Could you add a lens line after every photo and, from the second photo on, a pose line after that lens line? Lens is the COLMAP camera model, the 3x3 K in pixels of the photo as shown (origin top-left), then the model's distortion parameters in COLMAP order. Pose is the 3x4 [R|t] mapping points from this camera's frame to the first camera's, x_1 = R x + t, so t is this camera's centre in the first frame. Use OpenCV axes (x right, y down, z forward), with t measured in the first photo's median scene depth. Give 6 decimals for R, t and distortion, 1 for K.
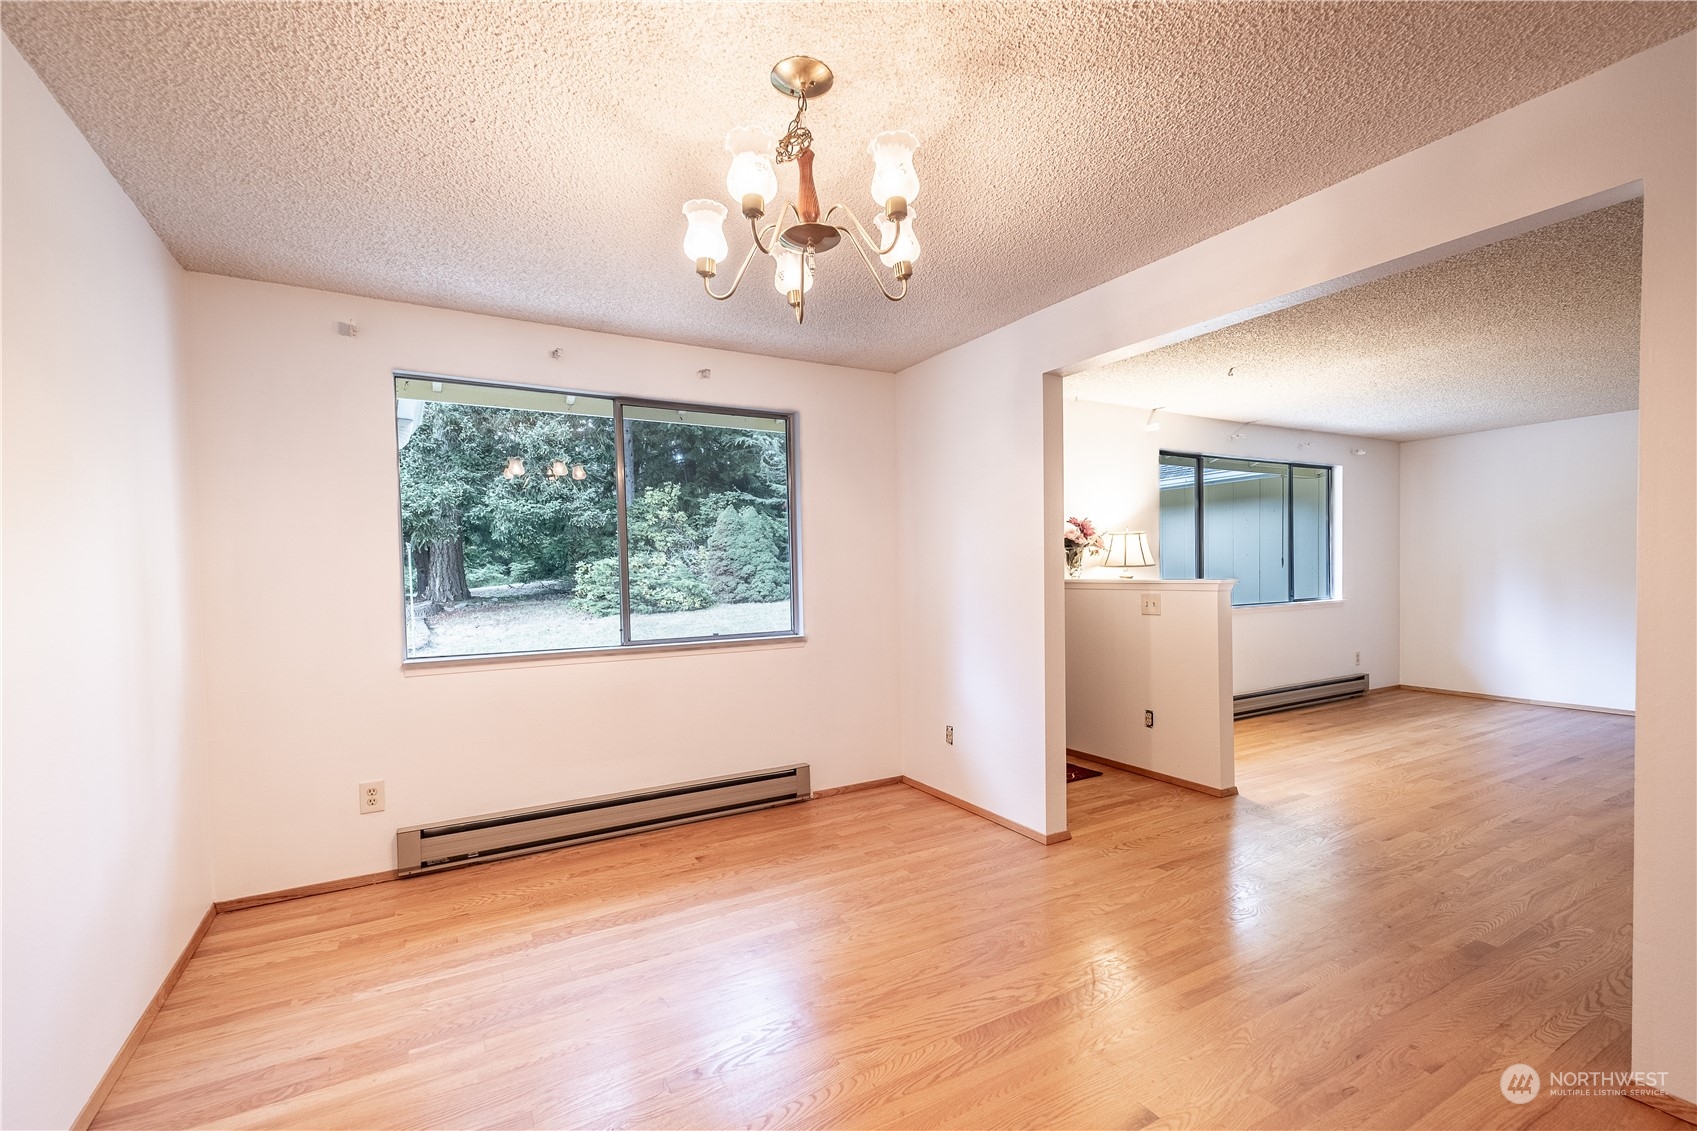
lens RADIAL K [[735.3, 0, 844.0], [0, 735.3, 604.6], [0, 0, 1]] dist [0.002094, 0.000173]
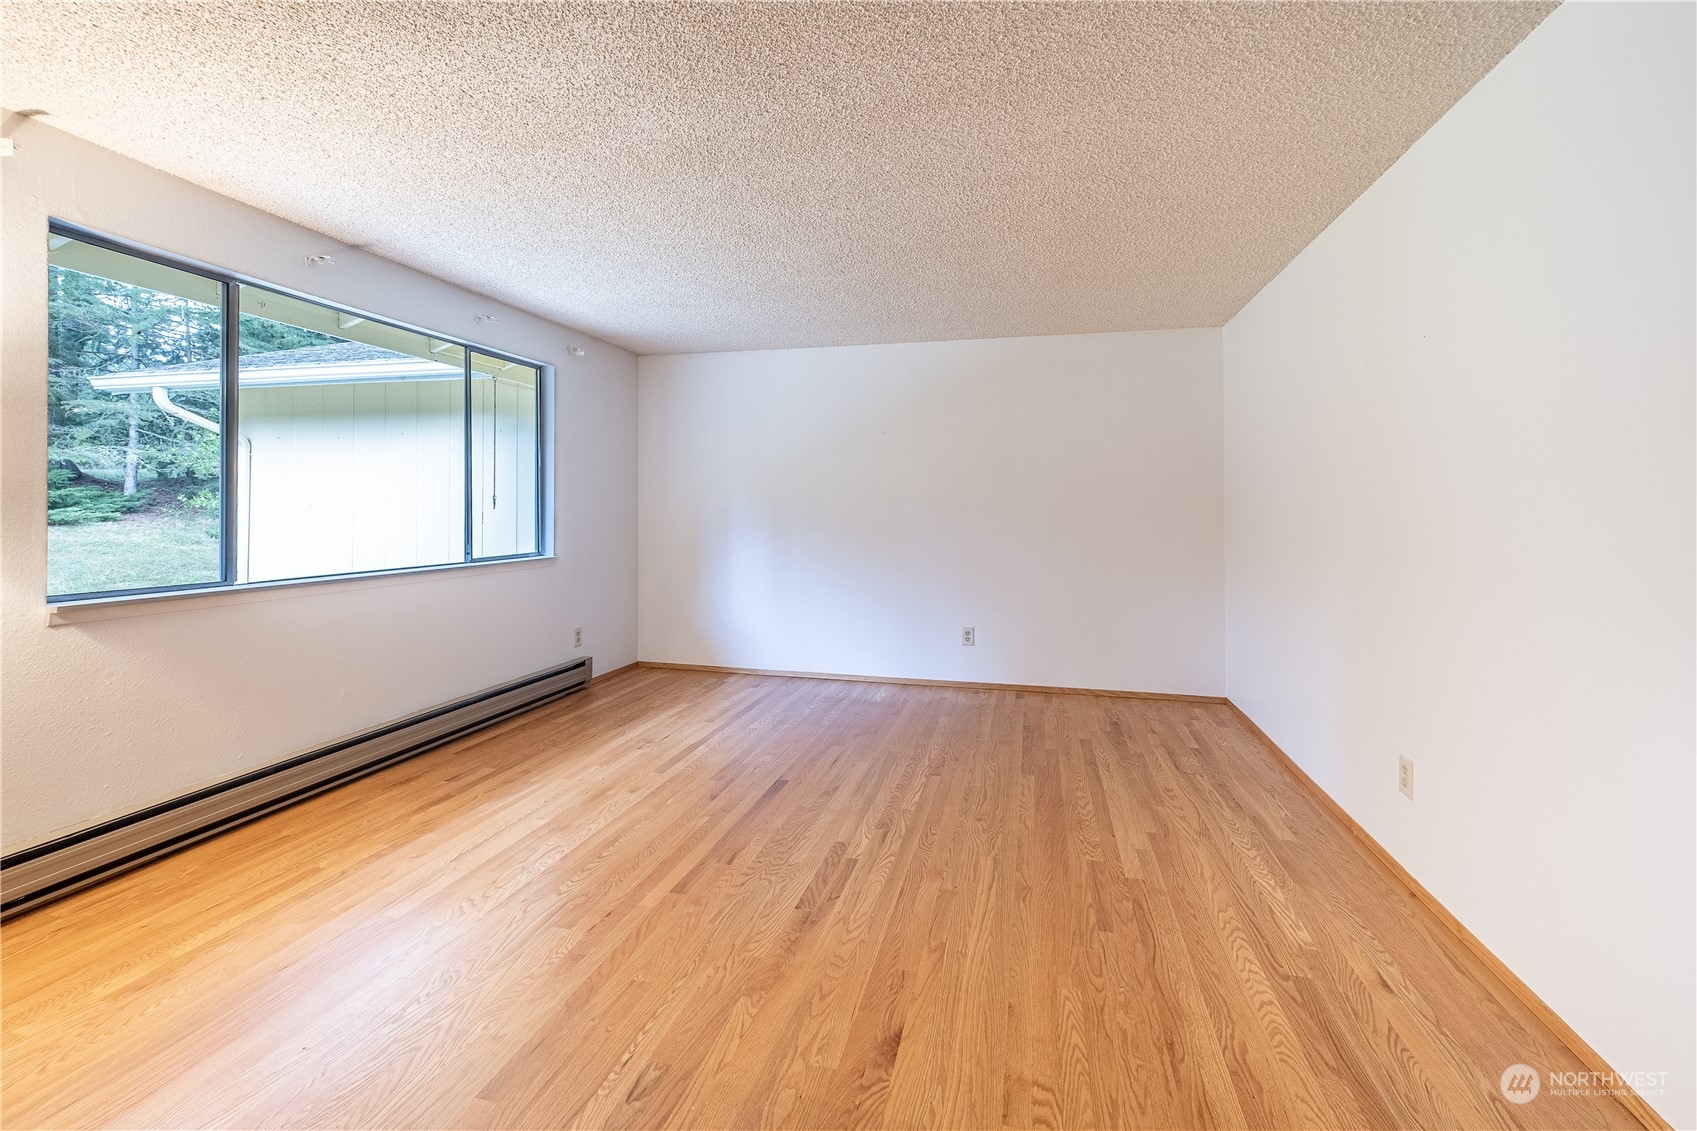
lens RADIAL K [[746.3, 0, 850.1], [0, 746.3, 521.3], [0, 0, 1]] dist [0.012837, 0.000037]
pose [[0.682975, 0.005925, 0.730417, 0.359330], [0.021536, 0.999369, -0.028244, -0.013507], [-0.730124, 0.035021, 0.682417, 0.317518]]
